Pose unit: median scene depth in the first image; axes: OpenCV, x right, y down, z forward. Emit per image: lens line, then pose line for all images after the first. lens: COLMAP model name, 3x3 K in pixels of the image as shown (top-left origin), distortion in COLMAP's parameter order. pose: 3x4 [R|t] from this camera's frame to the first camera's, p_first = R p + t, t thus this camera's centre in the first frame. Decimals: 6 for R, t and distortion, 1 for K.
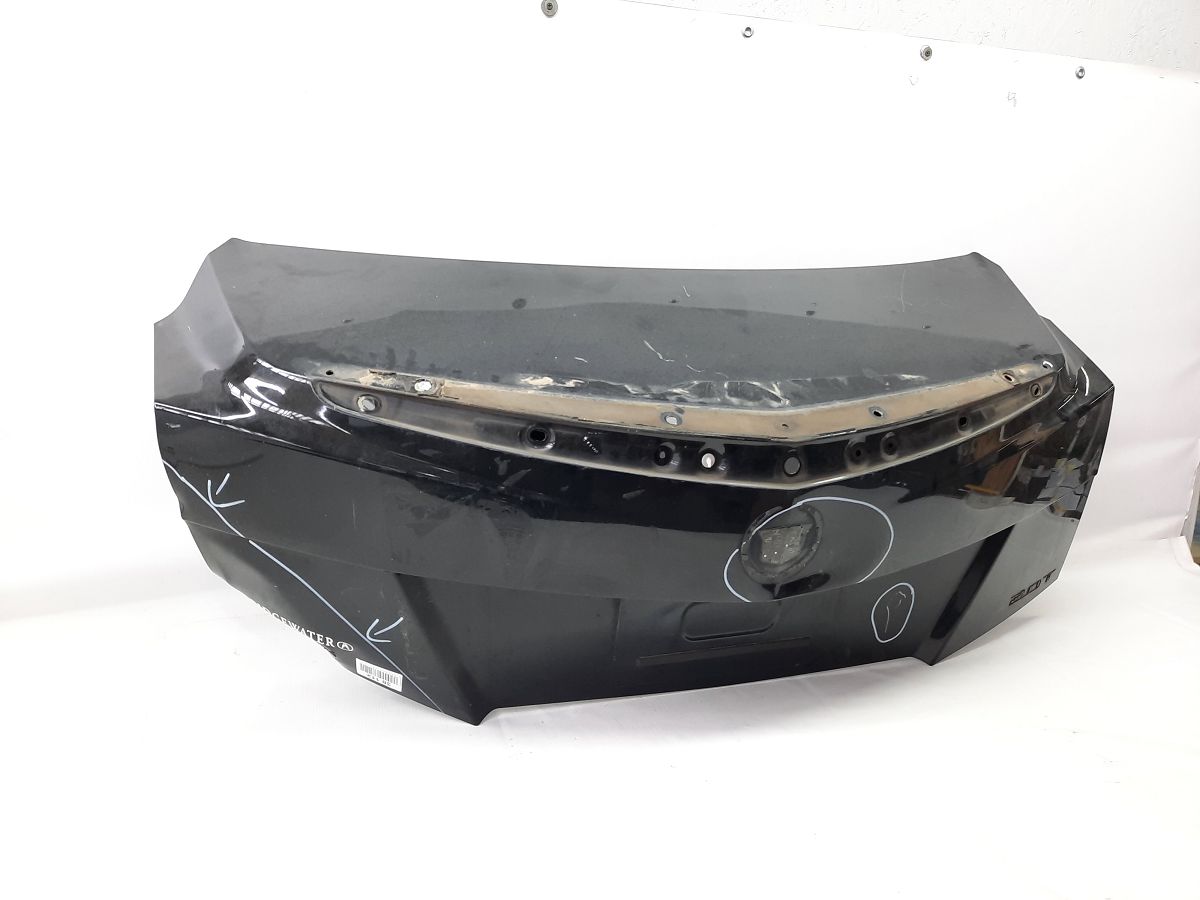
lens RADIAL K [[881.7, 0, 606.0], [0, 881.7, 450.2], [0, 0, 1]] dist [0.063572, -0.073974]
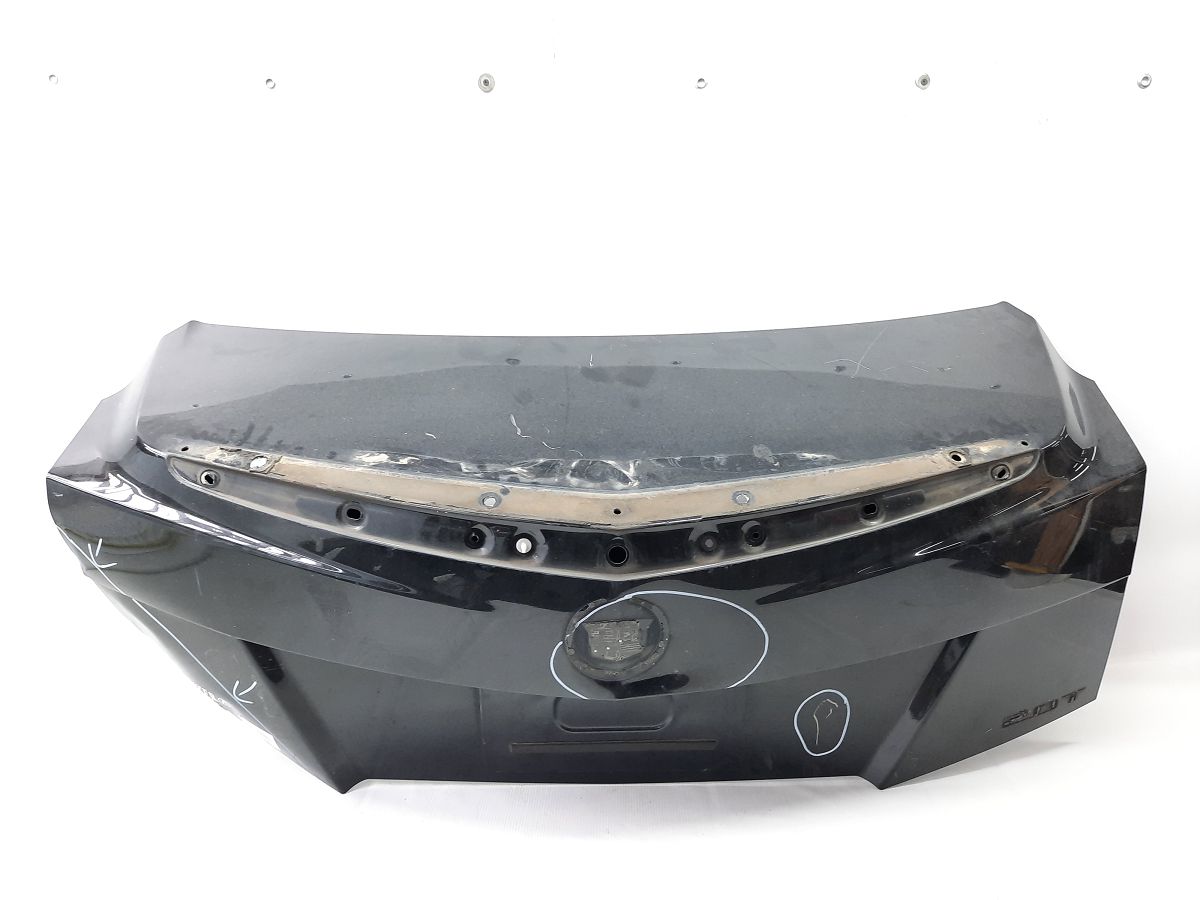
lens RADIAL K [[881.7, 0, 605.9], [0, 881.7, 454.7], [0, 0, 1]] dist [0.063572, -0.073974]
pose [[0.950907, 0.018243, -0.308940, 0.464867], [-0.029545, 0.999053, -0.031944, -0.055209], [0.308065, 0.039503, 0.950545, 0.114590]]
